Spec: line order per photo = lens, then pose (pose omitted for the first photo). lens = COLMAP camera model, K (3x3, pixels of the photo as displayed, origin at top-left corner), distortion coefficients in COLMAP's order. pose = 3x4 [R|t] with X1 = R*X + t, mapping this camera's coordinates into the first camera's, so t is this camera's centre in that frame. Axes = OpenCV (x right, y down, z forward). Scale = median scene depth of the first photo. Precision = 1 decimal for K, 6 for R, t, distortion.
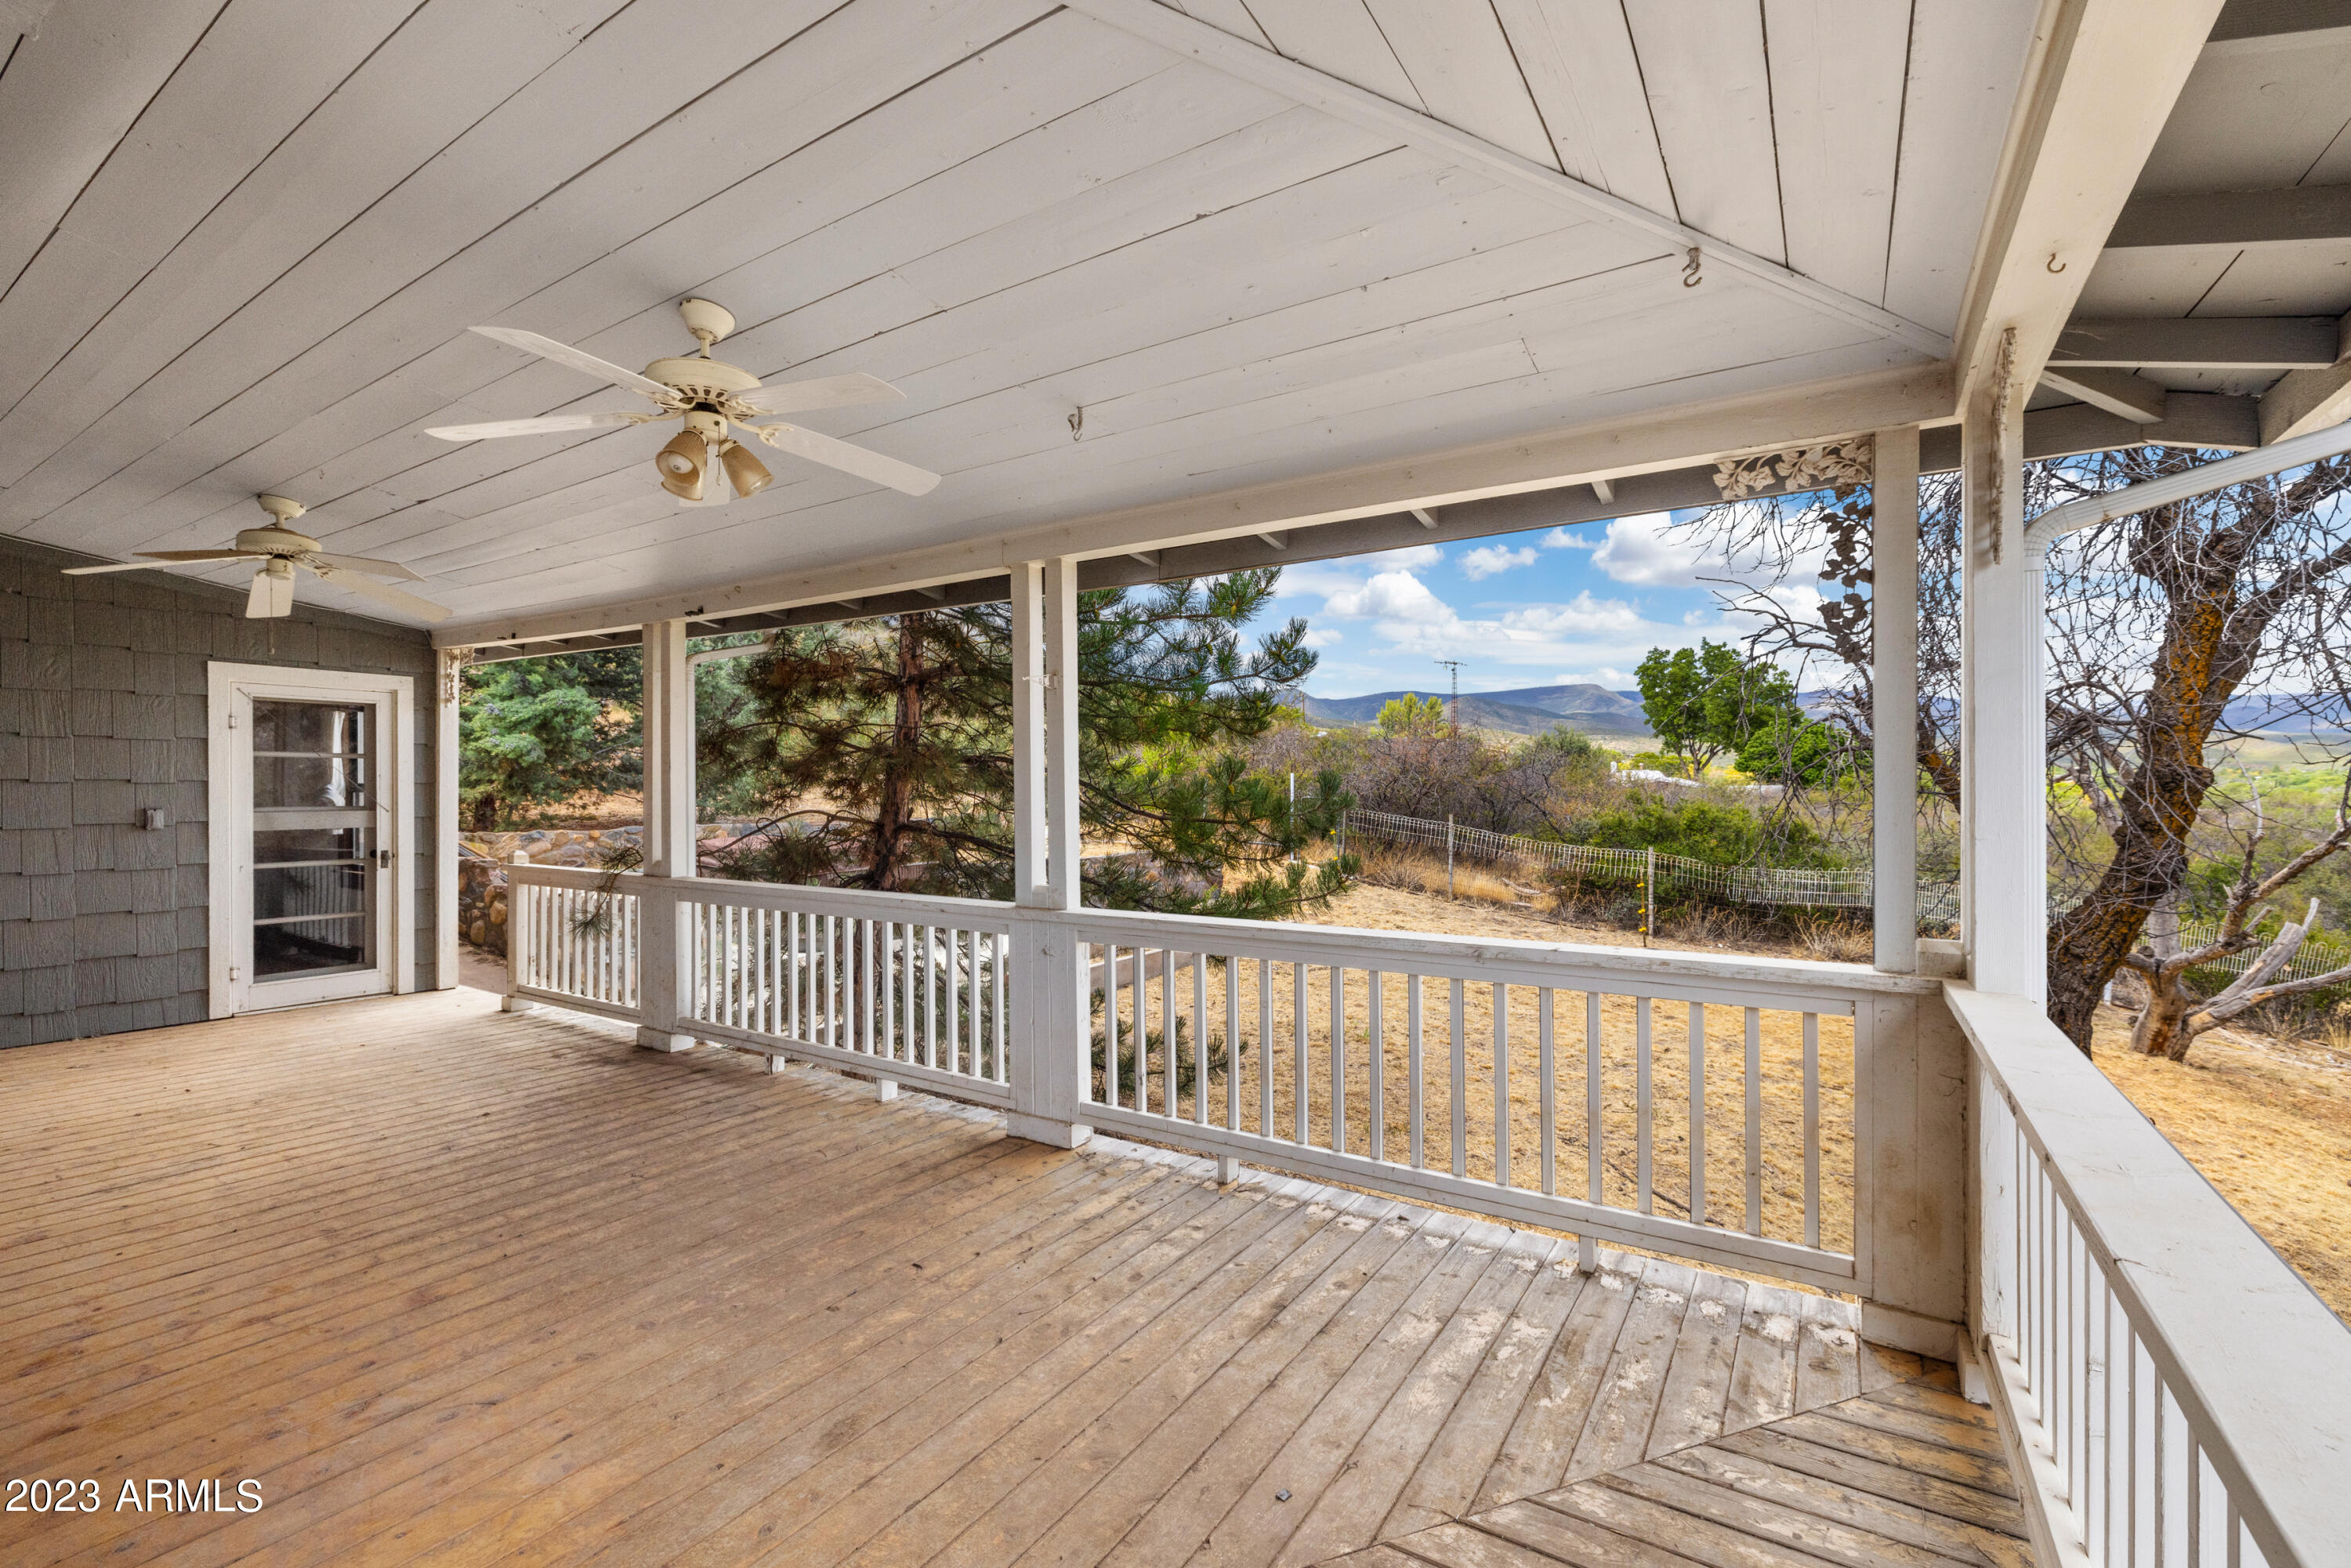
lens RADIAL K [[1014.5, 0, 1191.4], [0, 1014.5, 784.8], [0, 0, 1]] dist [-0.003351, 0.000742]
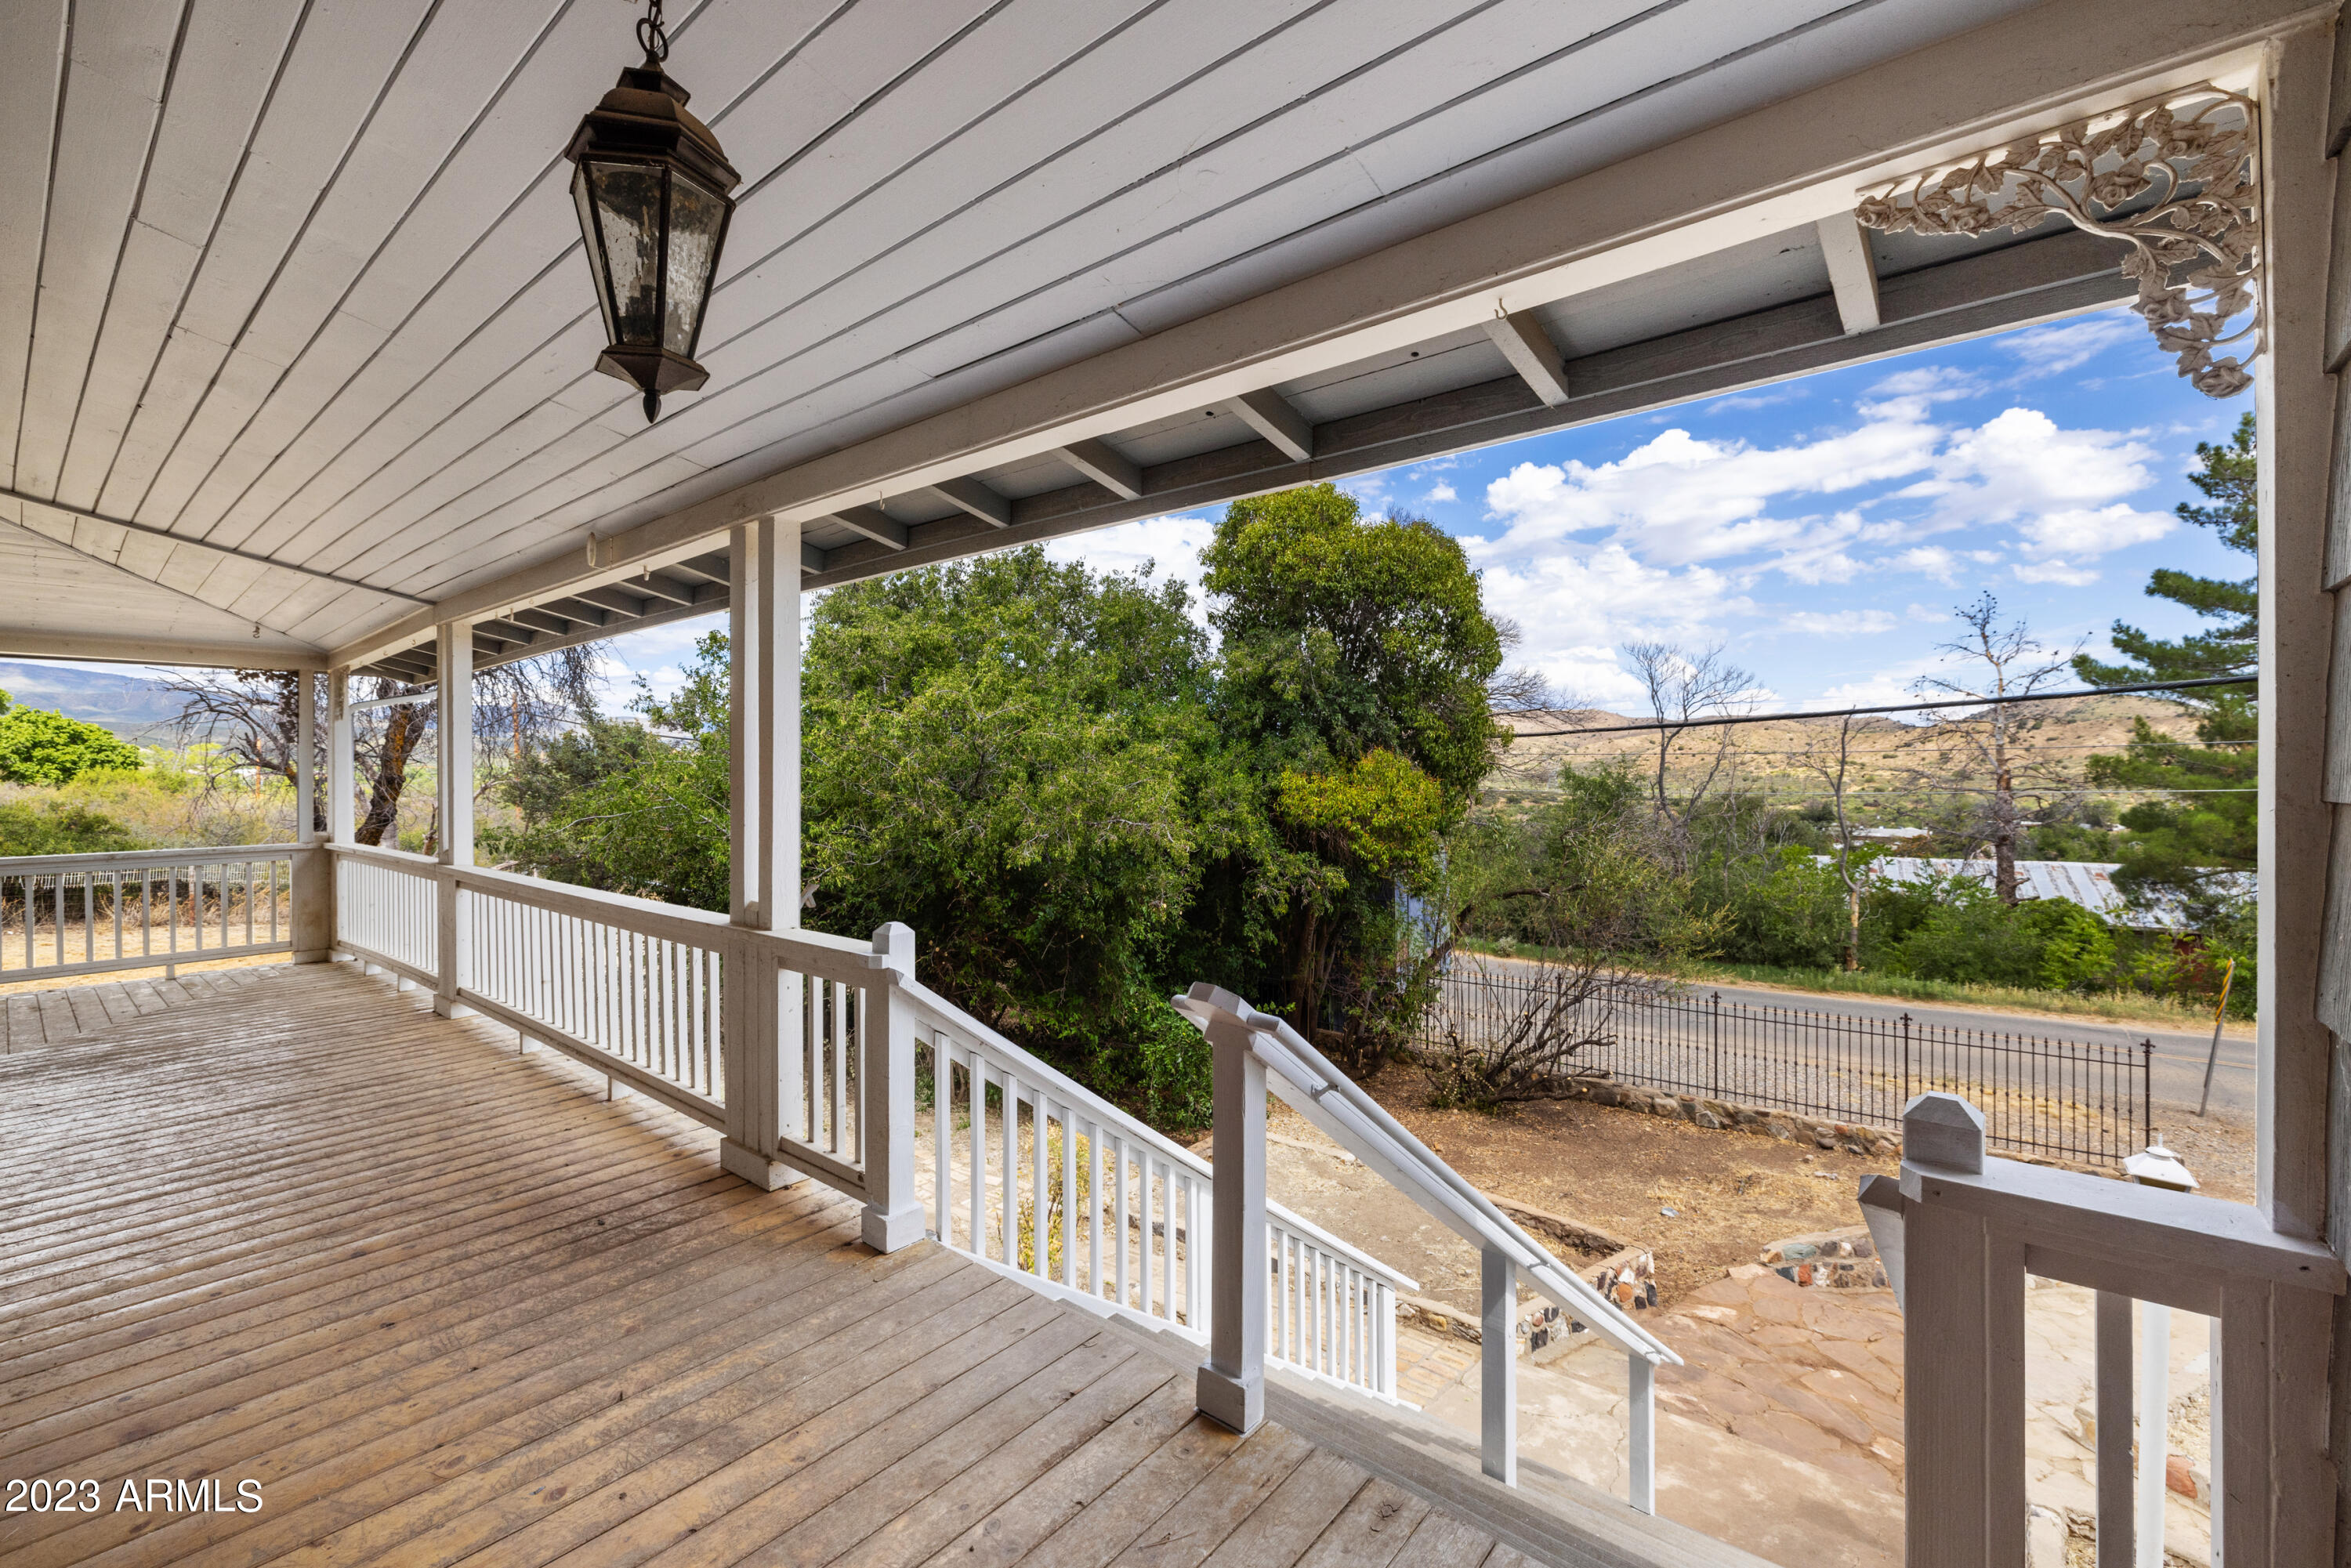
lens RADIAL K [[1014.5, 0, 1197.2], [0, 1014.5, 783.3], [0, 0, 1]] dist [-0.003351, 0.000742]
pose [[0.139282, -0.003699, 0.990246, -1.549225], [0.000454, 0.999993, 0.003672, -0.005447], [-0.990253, -0.000061, 0.139283, -1.658789]]
